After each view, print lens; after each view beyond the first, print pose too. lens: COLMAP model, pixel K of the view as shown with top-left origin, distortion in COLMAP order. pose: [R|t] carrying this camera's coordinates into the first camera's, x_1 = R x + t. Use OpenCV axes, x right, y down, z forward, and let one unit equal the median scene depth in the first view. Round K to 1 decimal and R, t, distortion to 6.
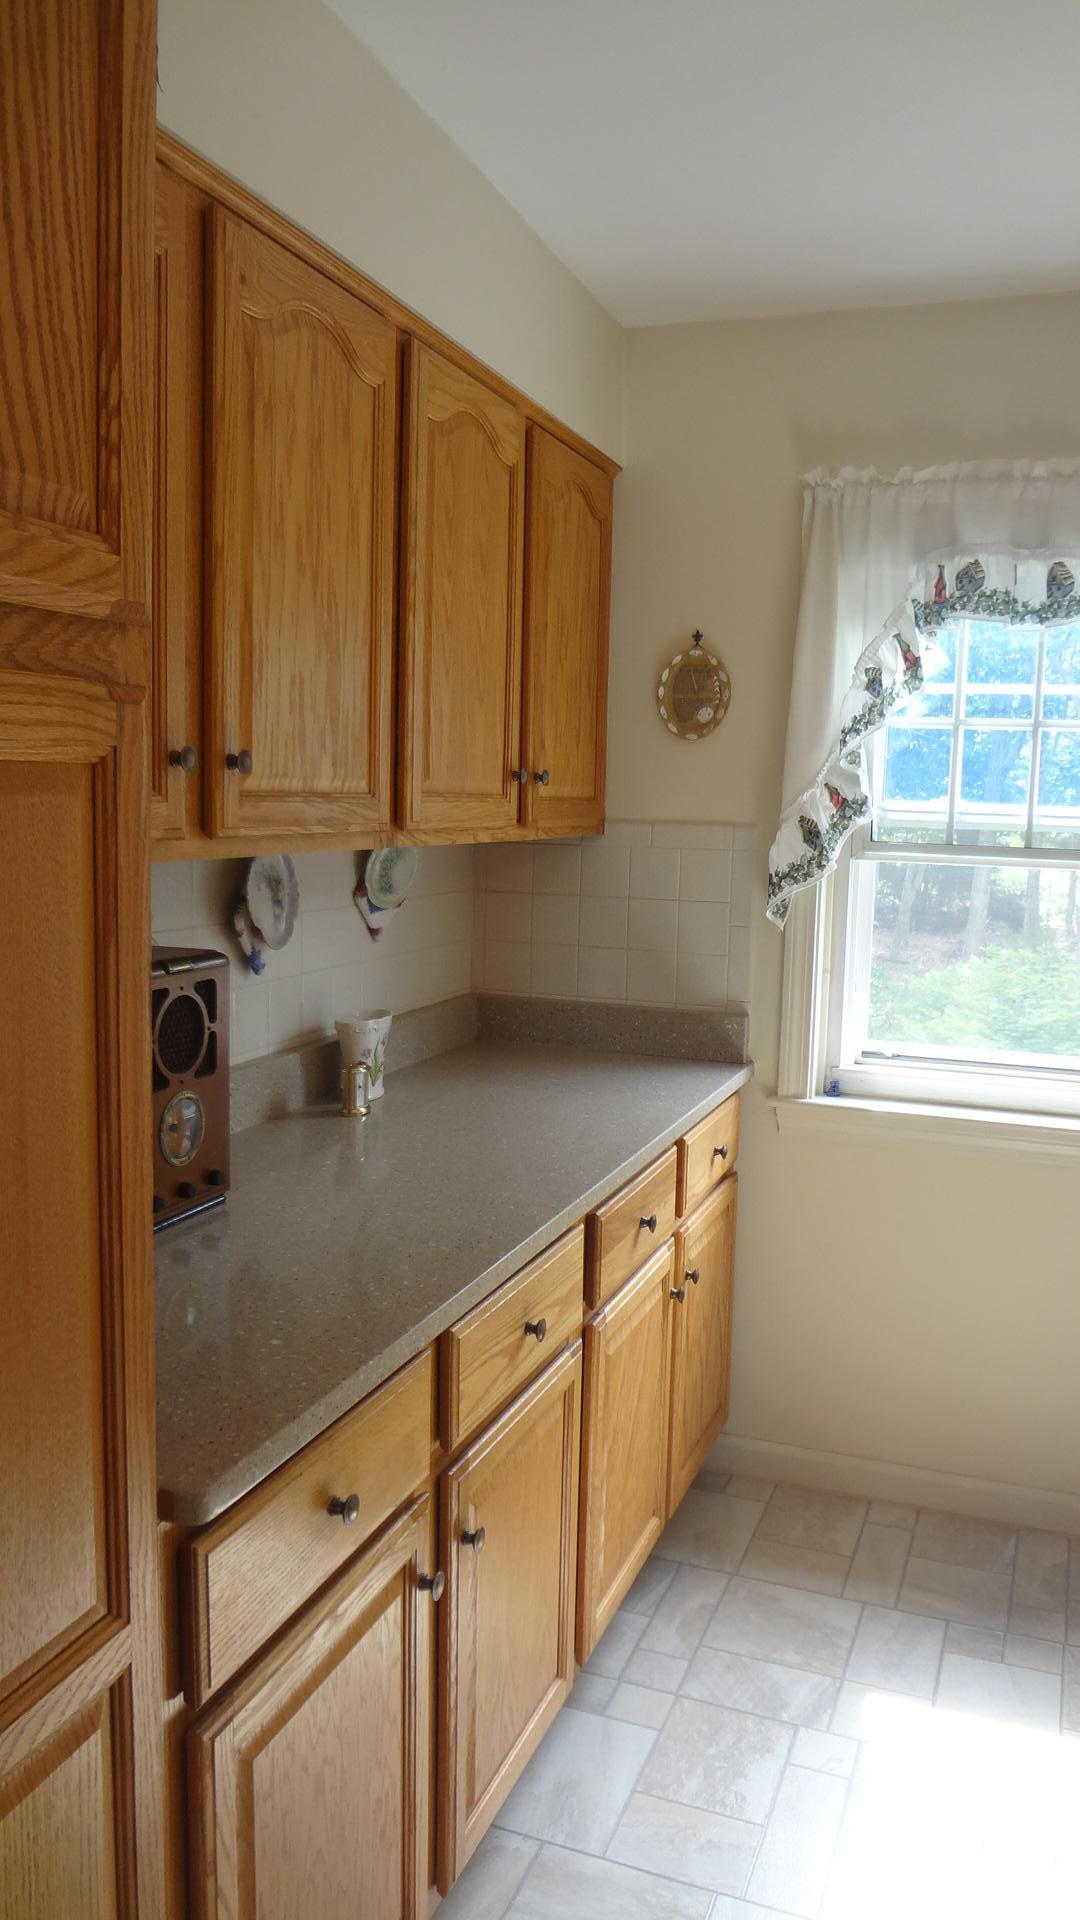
lens RADIAL K [[1447.3, 0, 547.6], [0, 1447.3, 947.2], [0, 0, 1]] dist [-0.051659, 0.021794]
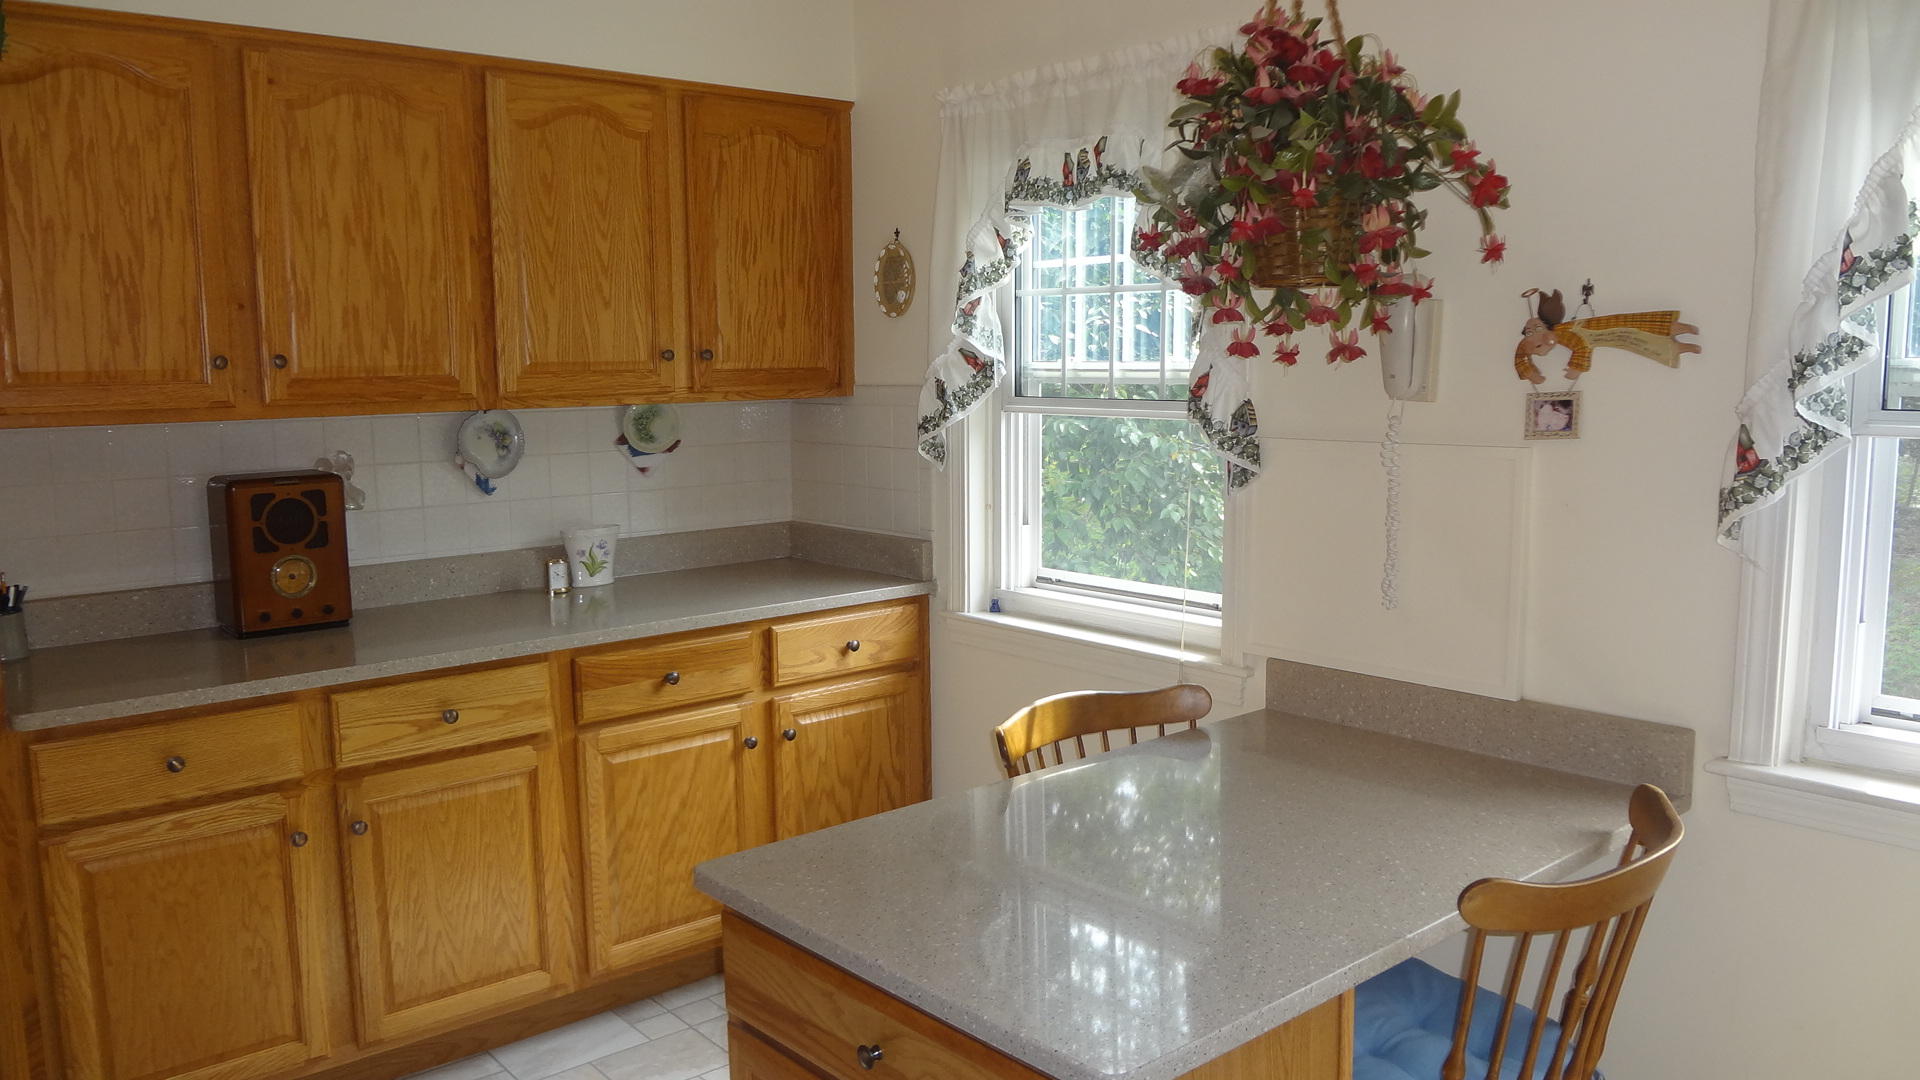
lens RADIAL K [[1447.3, 0, 938.4], [0, 1447.3, 548.1], [0, 0, 1]] dist [-0.051659, 0.021794]
pose [[0.865520, 0.031265, -0.499898, 1.016325], [-0.018897, 0.999378, 0.029785, 0.021541], [0.500518, -0.016333, 0.865572, -0.071429]]
